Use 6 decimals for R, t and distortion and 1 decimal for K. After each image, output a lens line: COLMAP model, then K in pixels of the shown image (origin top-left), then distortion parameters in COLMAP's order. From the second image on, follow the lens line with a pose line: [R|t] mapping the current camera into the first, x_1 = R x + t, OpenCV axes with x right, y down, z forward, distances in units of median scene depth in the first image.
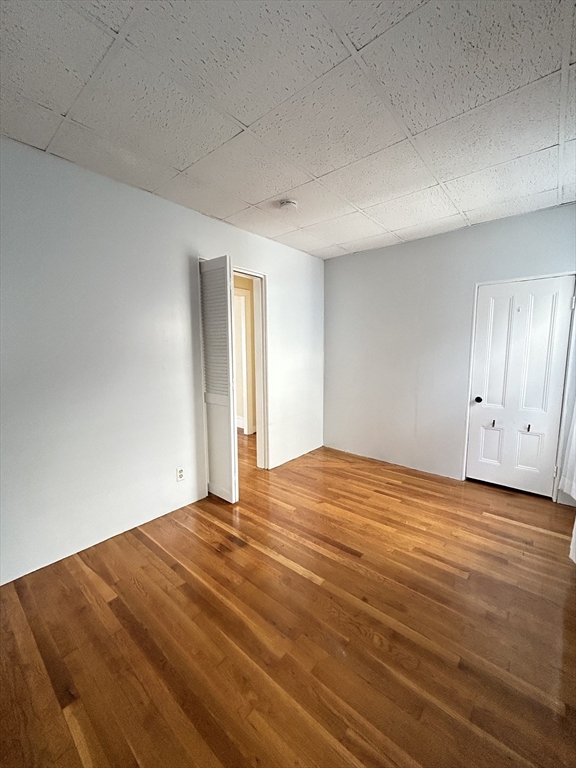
lens RADIAL K [[311.6, 0, 288.0], [0, 311.6, 384.6], [0, 0, 1]] dist [0.011671, 0.001167]
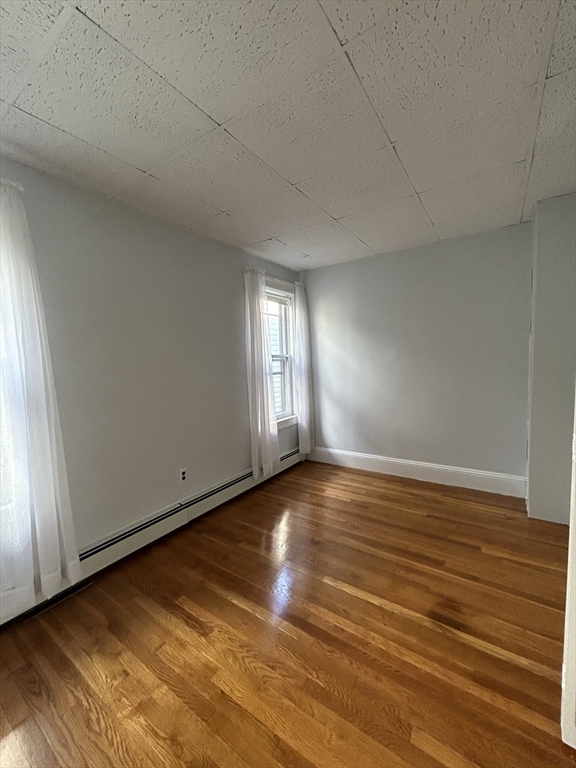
lens RADIAL K [[311.6, 0, 288.3], [0, 311.6, 383.4], [0, 0, 1]] dist [0.011671, 0.001167]
pose [[-0.993798, 0.036807, -0.104931, 0.281644], [0.014717, 0.978866, 0.203971, -0.214619], [0.110221, 0.201162, -0.973337, 1.683559]]
